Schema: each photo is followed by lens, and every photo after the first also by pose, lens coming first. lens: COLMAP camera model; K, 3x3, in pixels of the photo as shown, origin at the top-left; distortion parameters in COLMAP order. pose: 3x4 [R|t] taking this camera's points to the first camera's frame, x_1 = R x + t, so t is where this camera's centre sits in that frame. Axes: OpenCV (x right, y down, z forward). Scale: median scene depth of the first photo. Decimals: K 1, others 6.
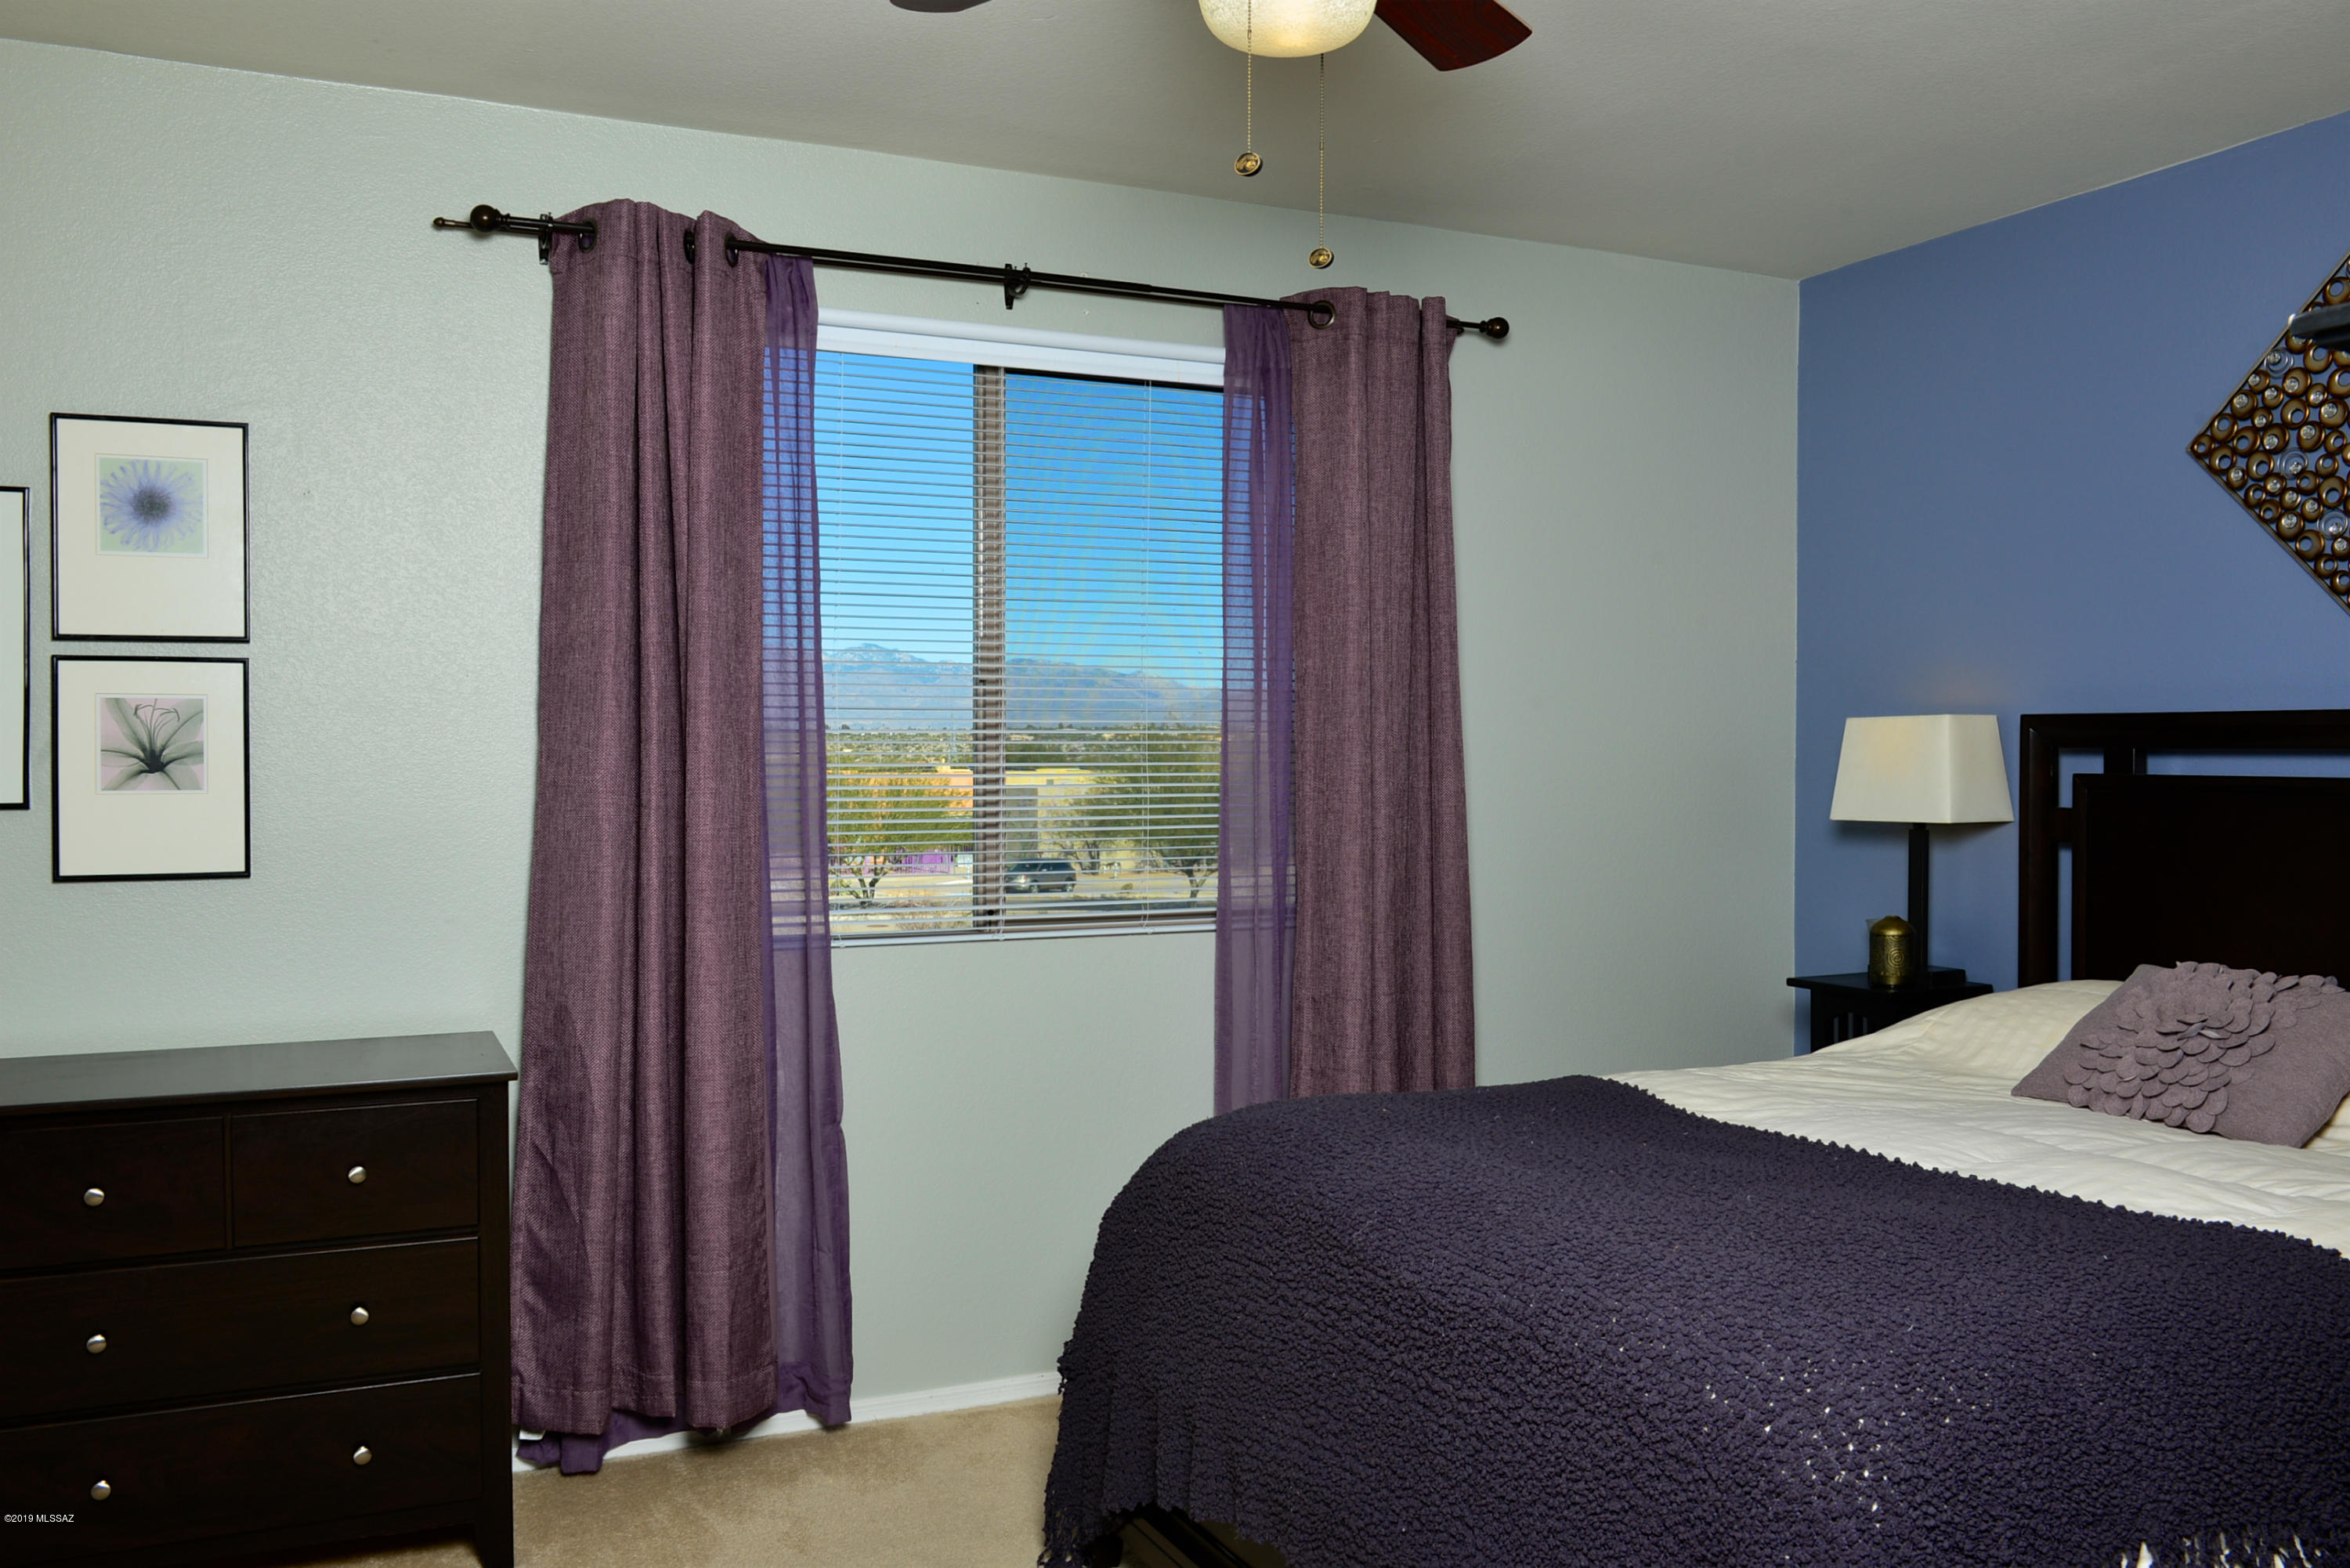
lens RADIAL K [[1918.0, 0, 1175.0], [0, 1918.0, 784.0], [0, 0, 1]] dist [-0.004471, -0.040545]
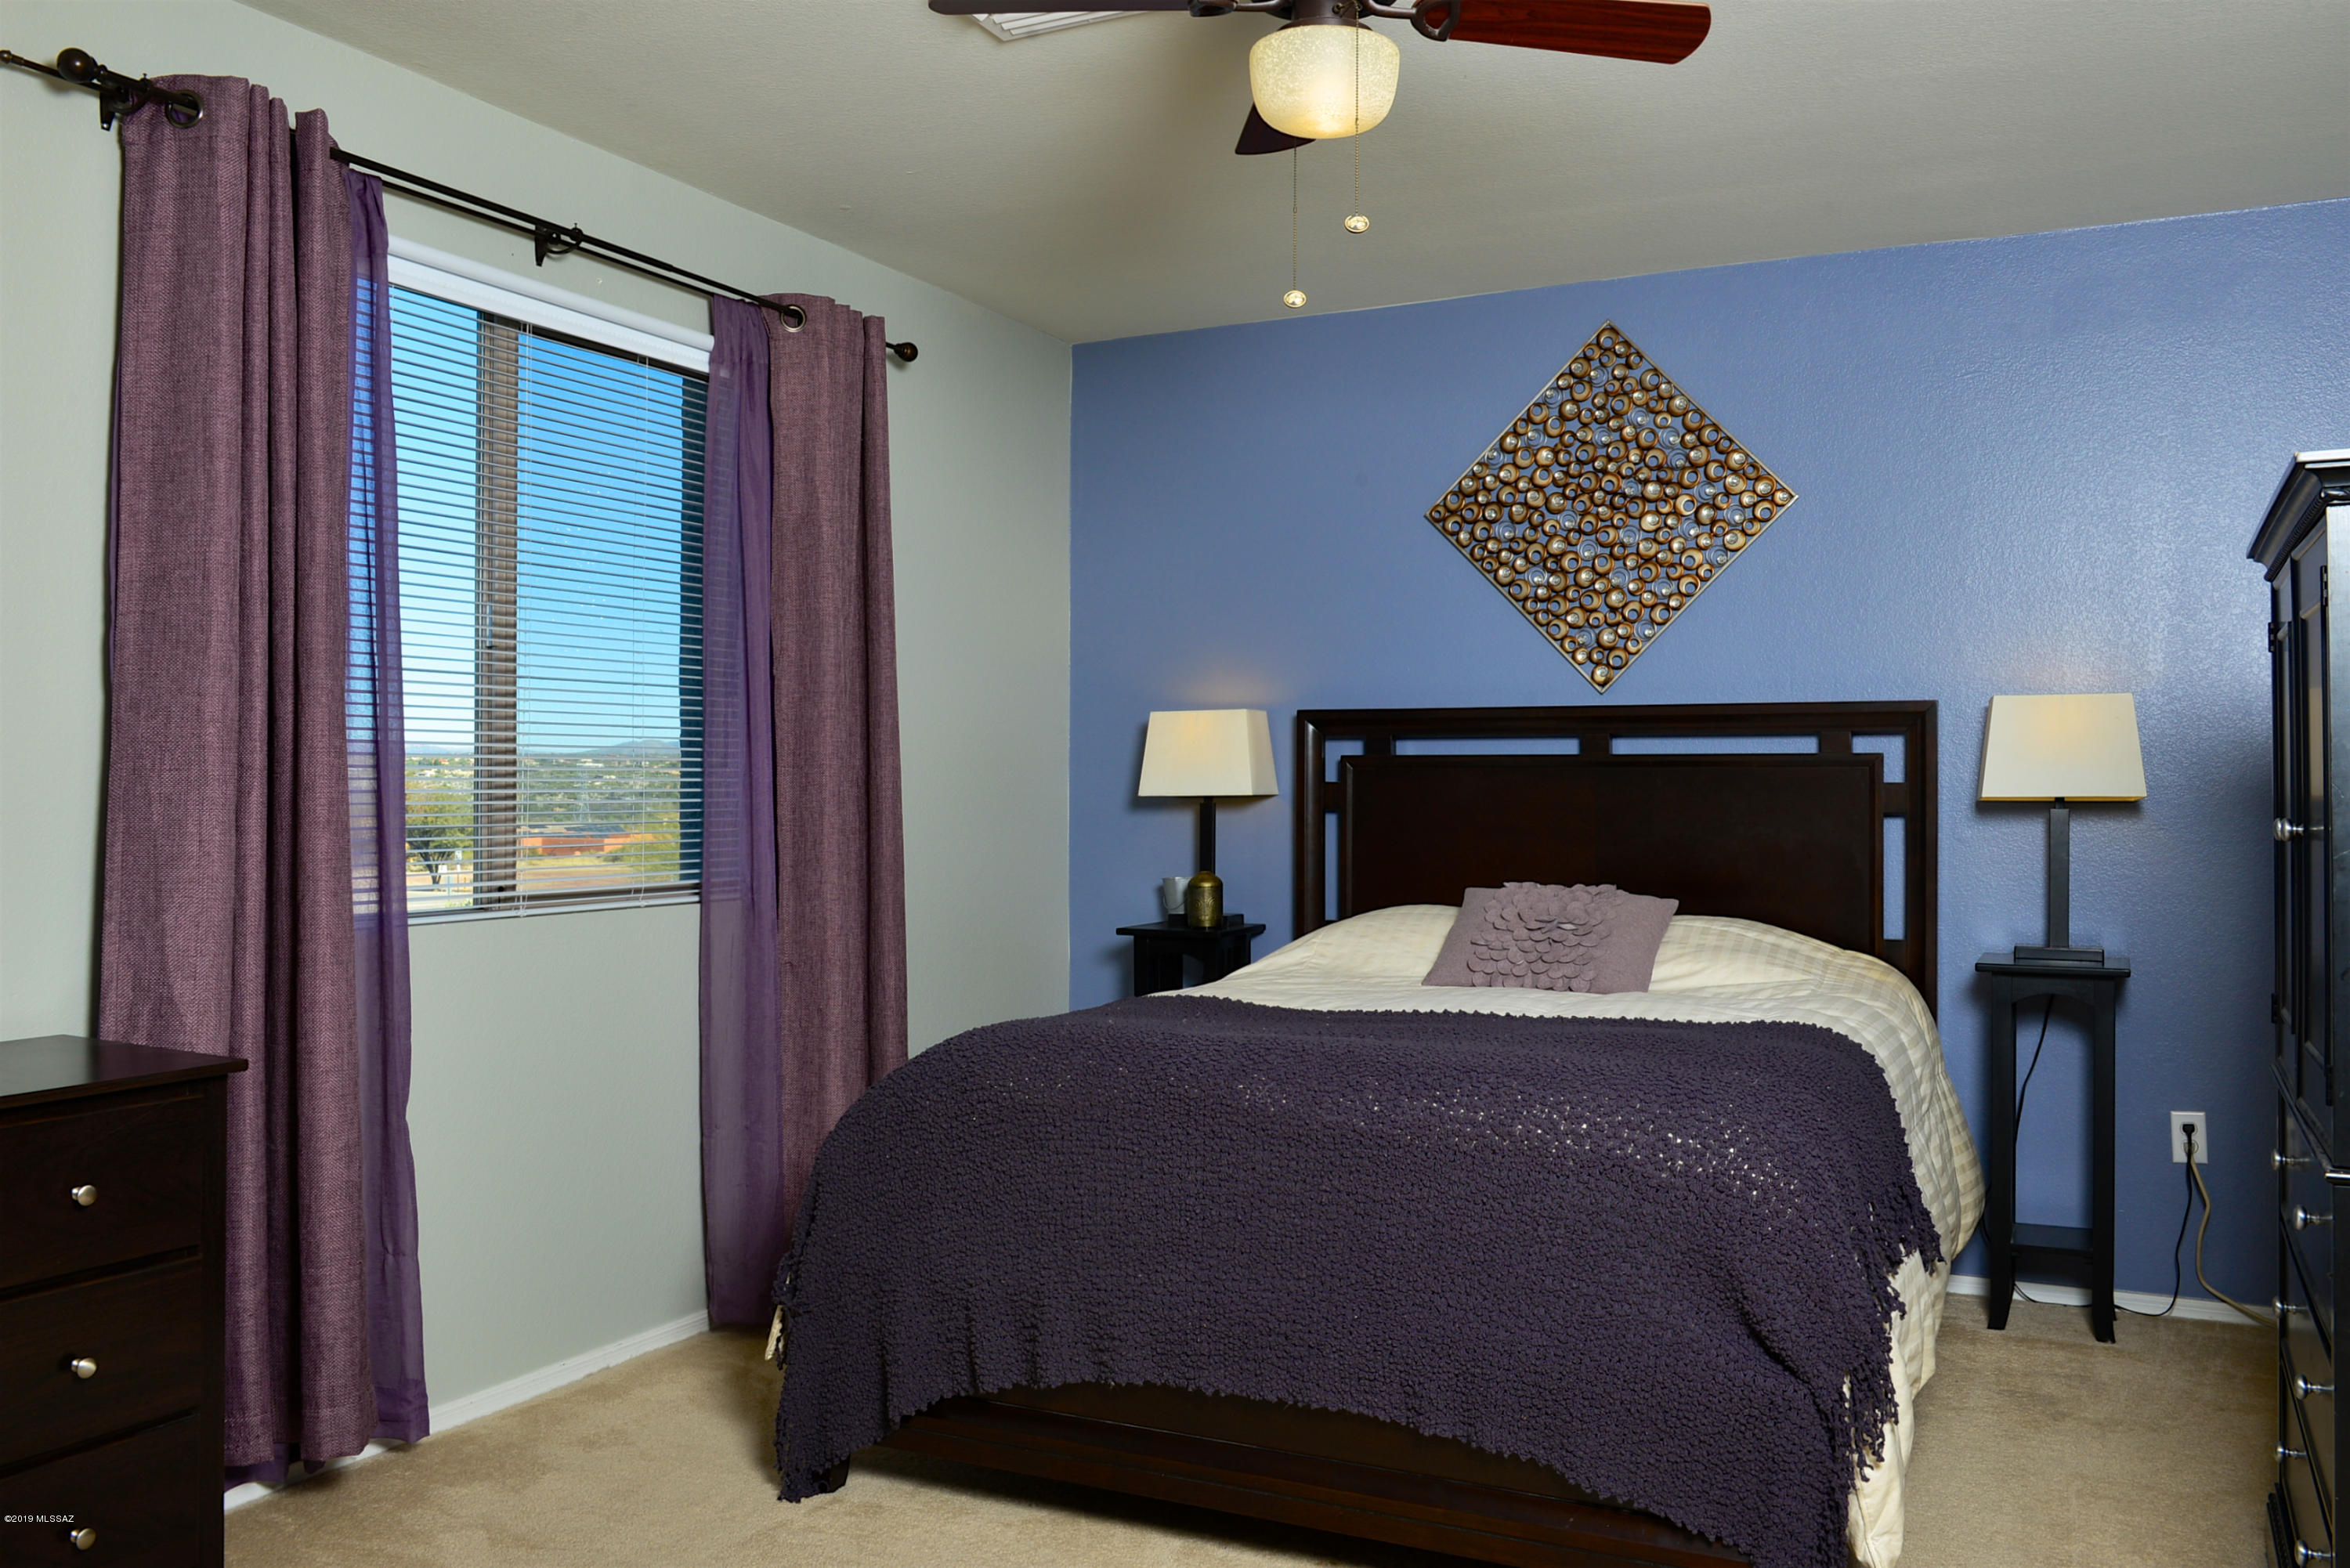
lens RADIAL K [[1908.0, 0, 1175.0], [0, 1908.0, 784.0], [0, 0, 1]] dist [0.011382, -0.000819]
pose [[0.789858, -0.000034, 0.613290, -0.454247], [0.007348, 0.999929, -0.009409, 0.028370], [-0.613246, 0.011938, 0.789802, 0.040275]]
